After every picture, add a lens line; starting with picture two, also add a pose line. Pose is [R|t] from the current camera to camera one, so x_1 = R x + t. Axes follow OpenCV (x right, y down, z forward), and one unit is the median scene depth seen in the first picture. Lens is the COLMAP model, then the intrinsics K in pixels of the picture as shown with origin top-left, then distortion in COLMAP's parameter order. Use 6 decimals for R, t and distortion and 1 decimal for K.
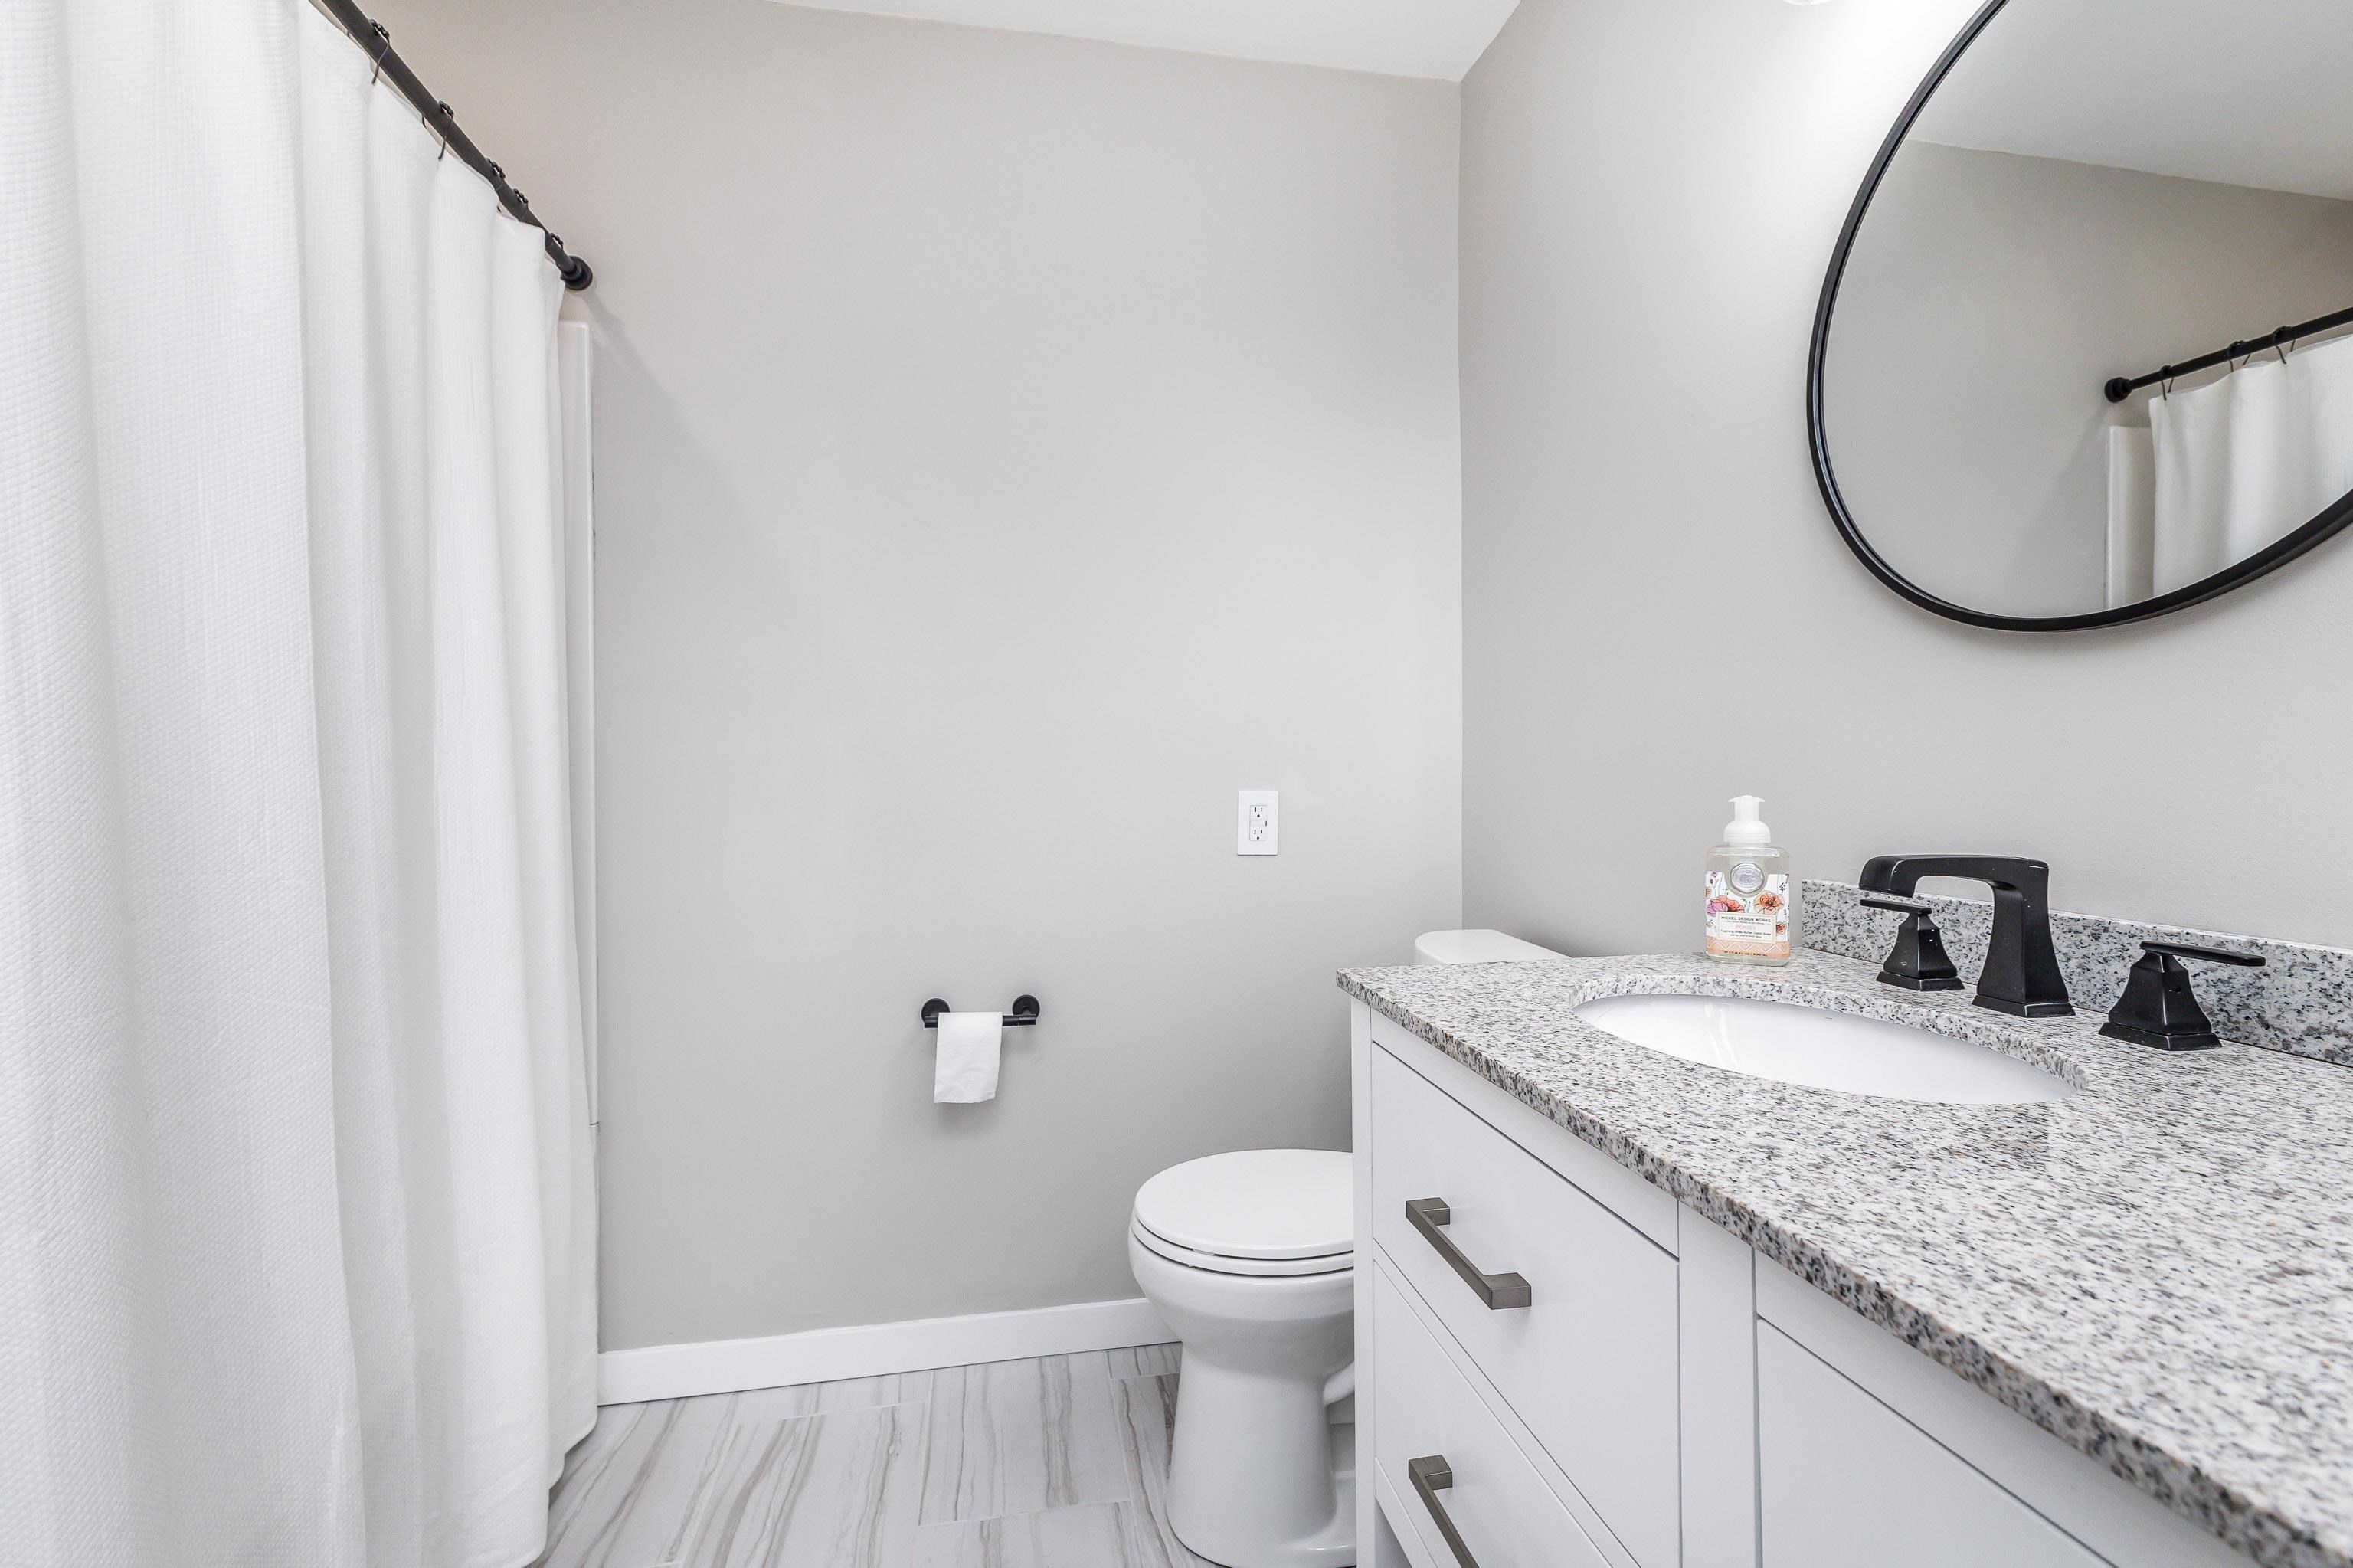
lens RADIAL K [[1032.4, 0, 1176.2], [0, 1032.4, 789.2], [0, 0, 1]] dist [0.004629, -0.000408]
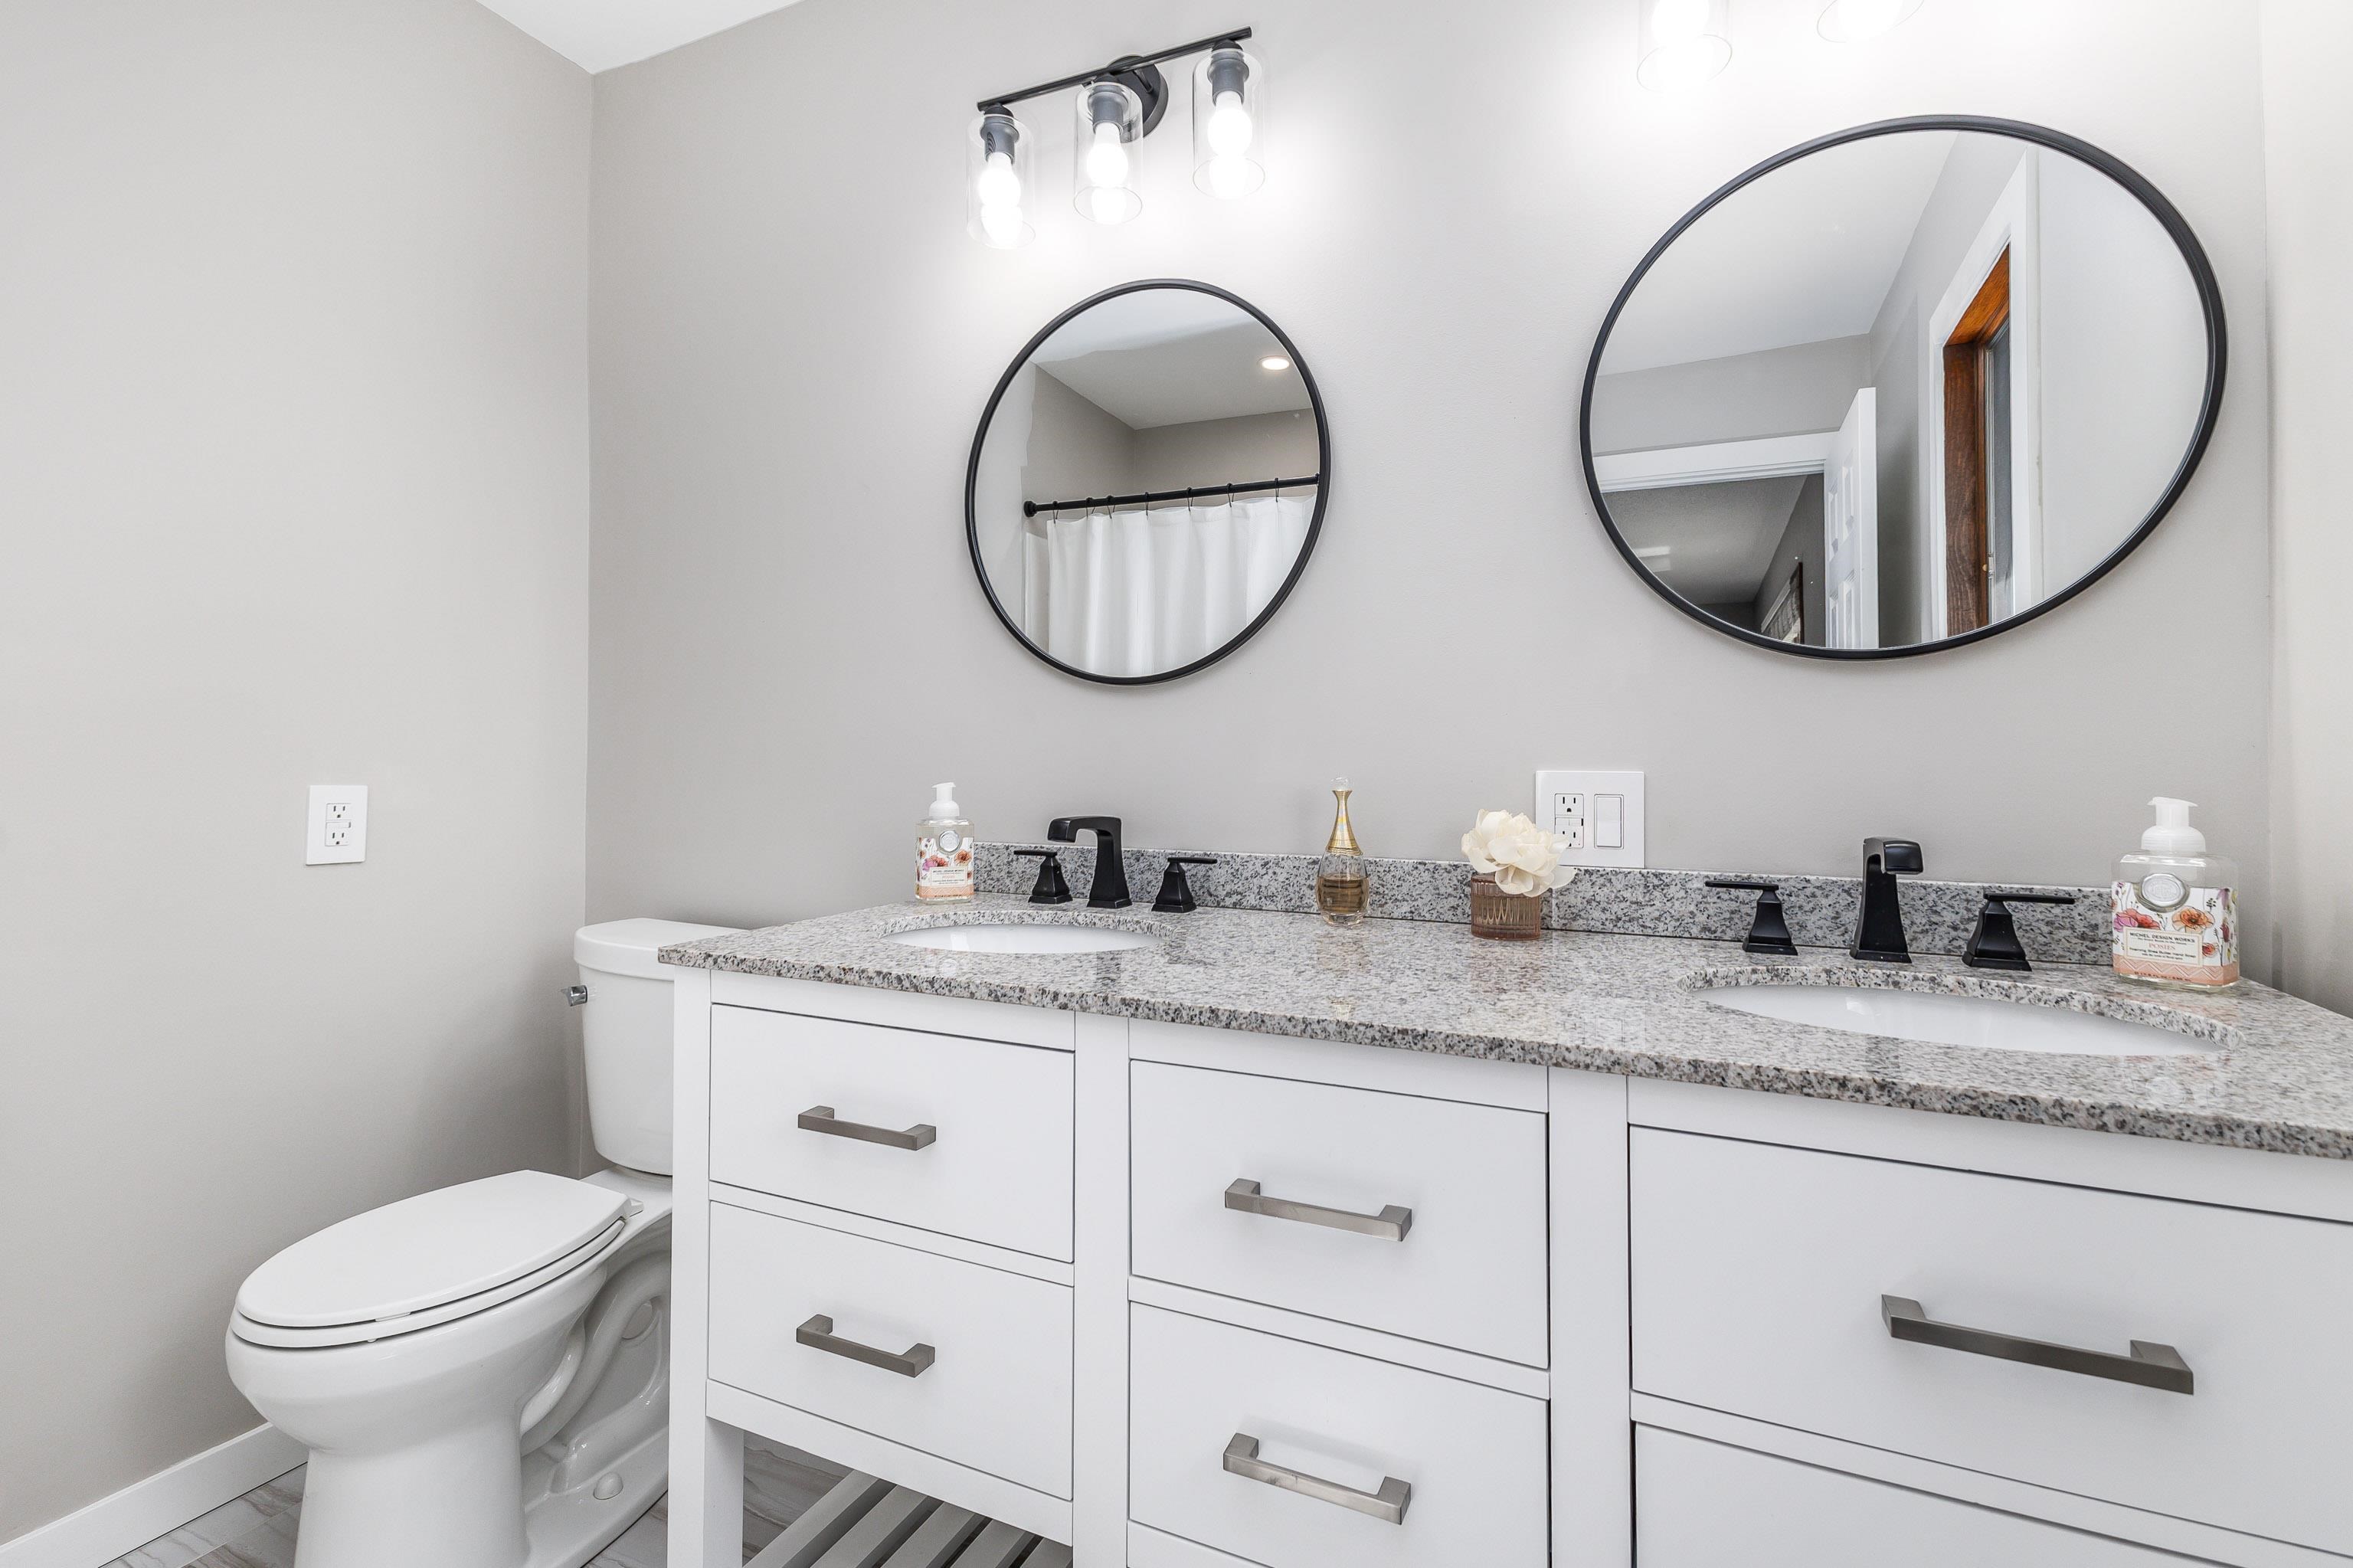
lens RADIAL K [[1032.4, 0, 1185.4], [0, 1032.4, 765.7], [0, 0, 1]] dist [0.004629, -0.000408]
pose [[0.577529, 0.004129, 0.816360, -0.454316], [0.009155, 0.999892, -0.011534, 0.002582], [-0.816319, 0.014135, 0.577428, -0.079364]]
